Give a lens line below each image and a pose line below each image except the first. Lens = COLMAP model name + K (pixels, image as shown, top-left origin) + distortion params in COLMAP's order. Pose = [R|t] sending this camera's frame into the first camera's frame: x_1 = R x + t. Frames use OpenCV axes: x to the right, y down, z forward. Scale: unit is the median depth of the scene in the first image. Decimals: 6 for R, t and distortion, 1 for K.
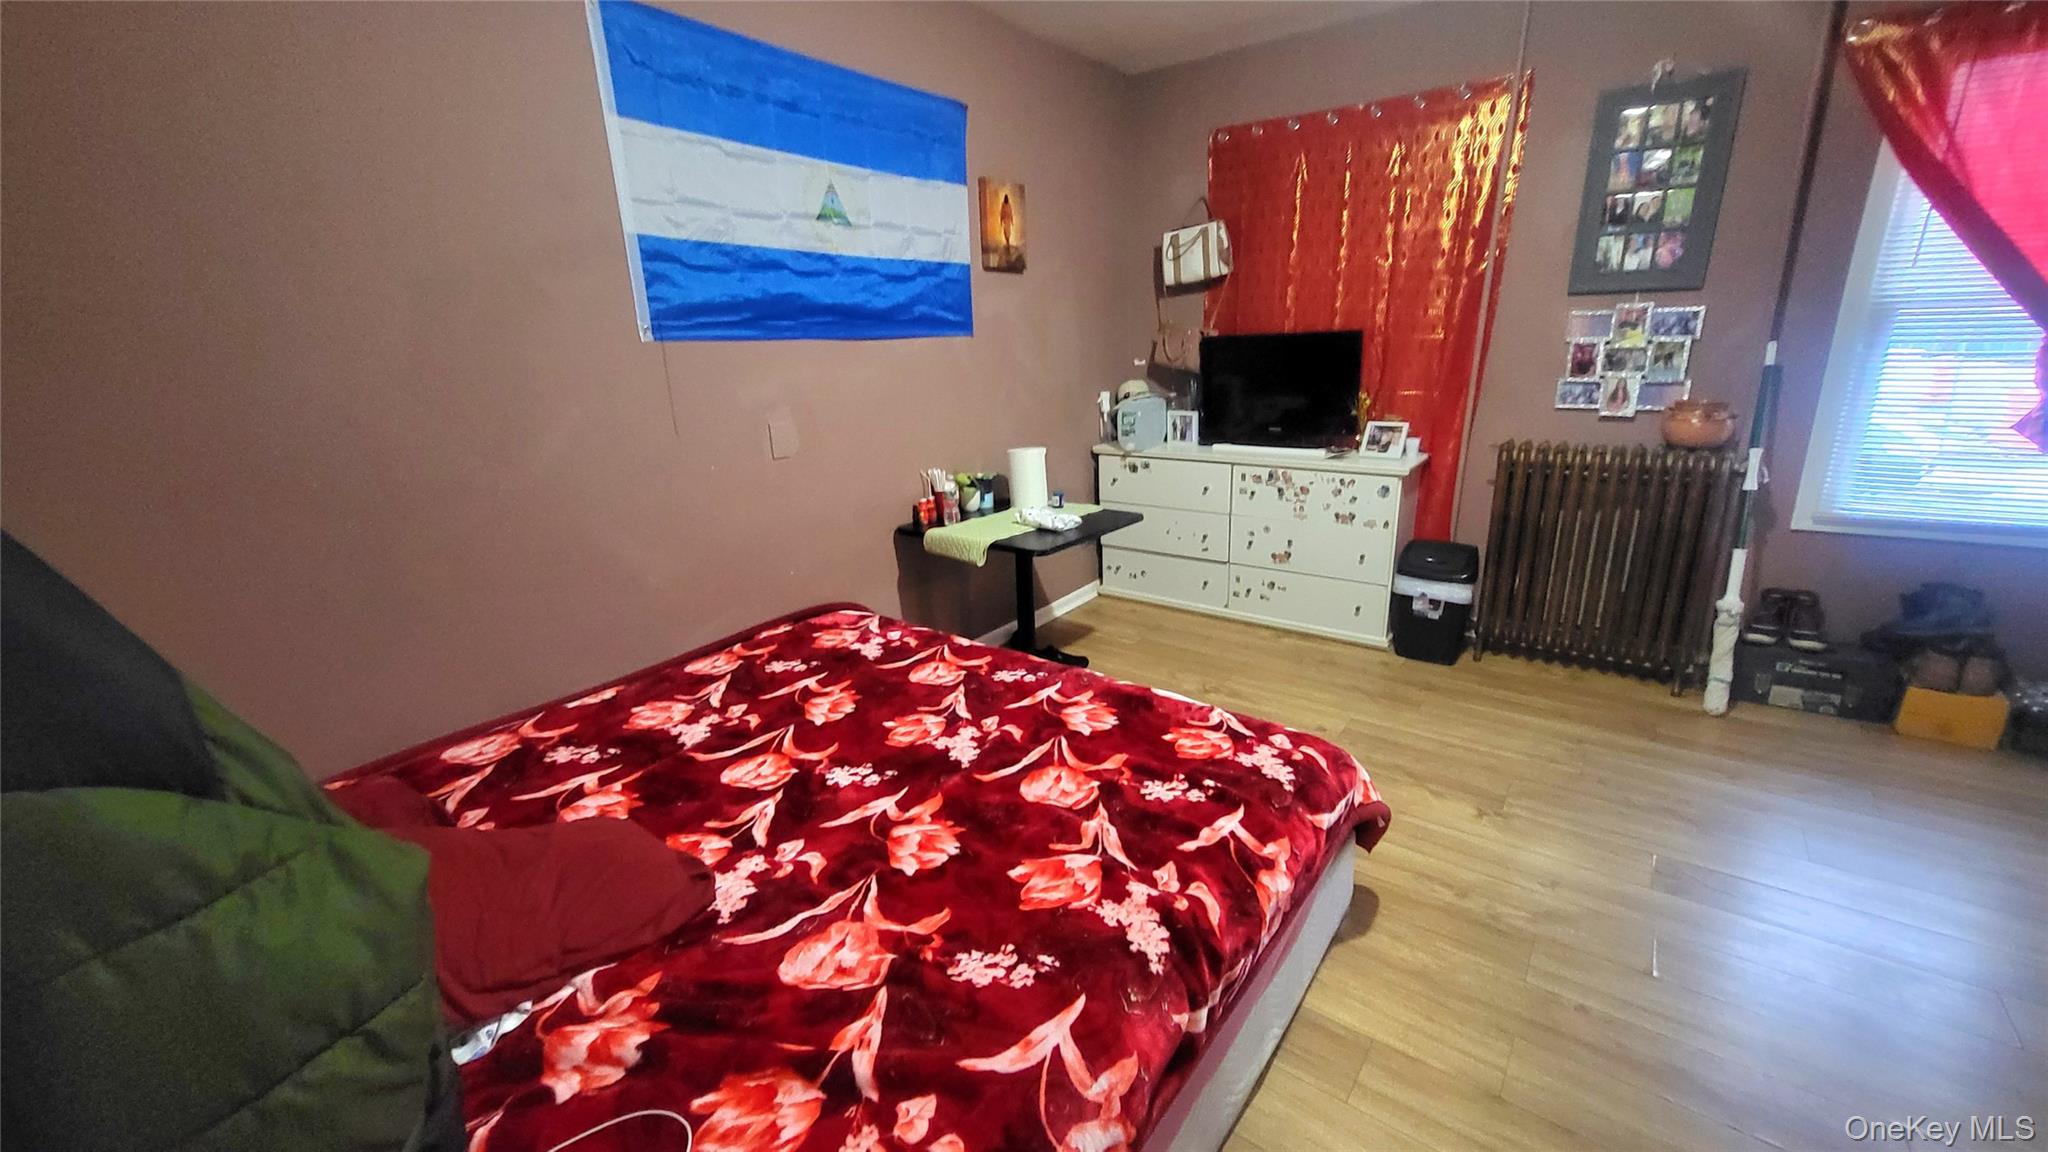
lens RADIAL K [[803.5, 0, 1015.4], [0, 803.5, 576.5], [0, 0, 1]] dist [0.001540, -0.000540]
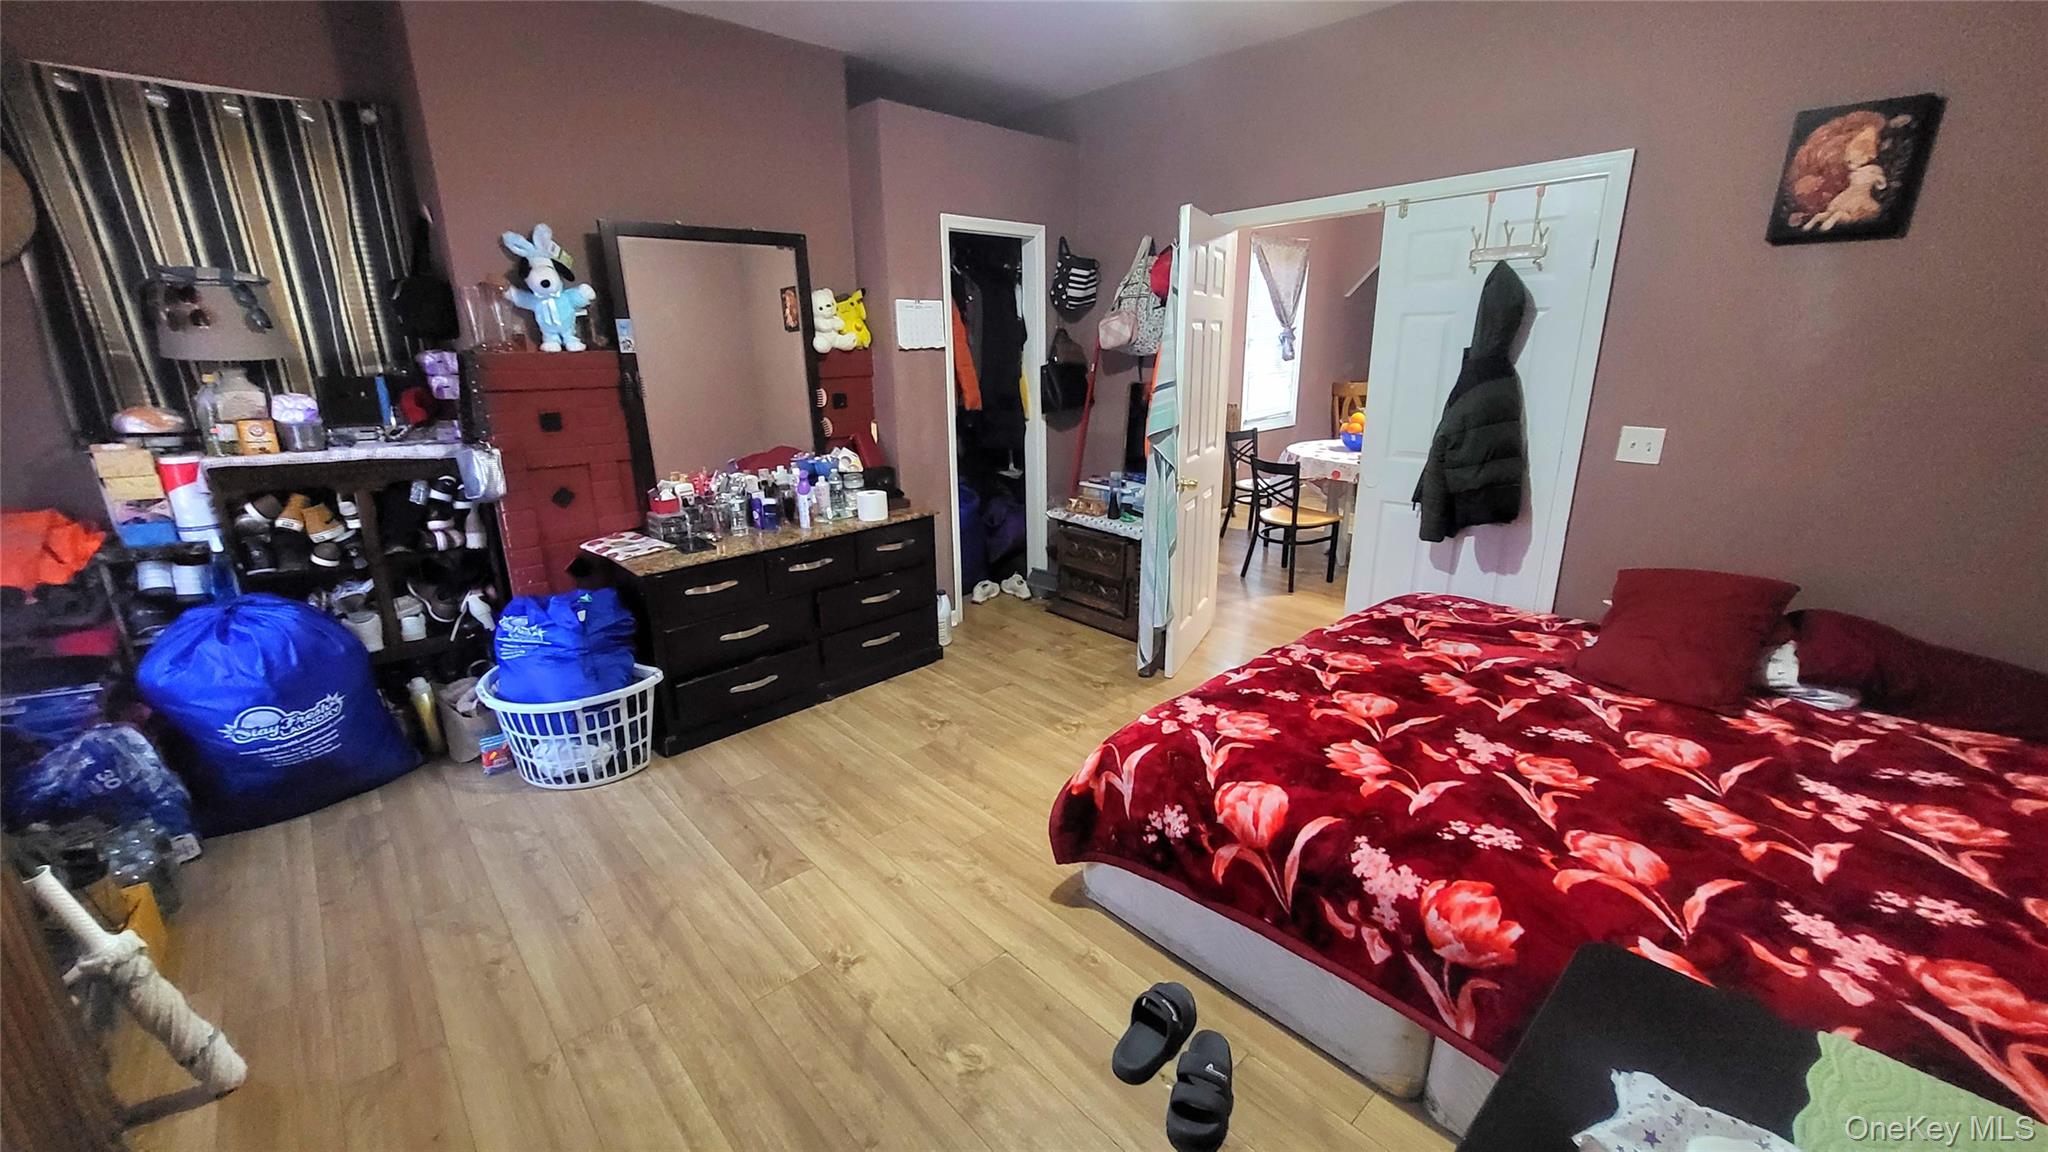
lens RADIAL K [[803.5, 0, 1015.4], [0, 803.5, 576.5], [0, 0, 1]] dist [0.001540, -0.000540]
pose [[-0.984542, -0.004214, 0.175099, 0.321665], [0.092423, 0.836696, 0.539813, -0.553899], [-0.148779, 0.547652, -0.823372, 1.706329]]
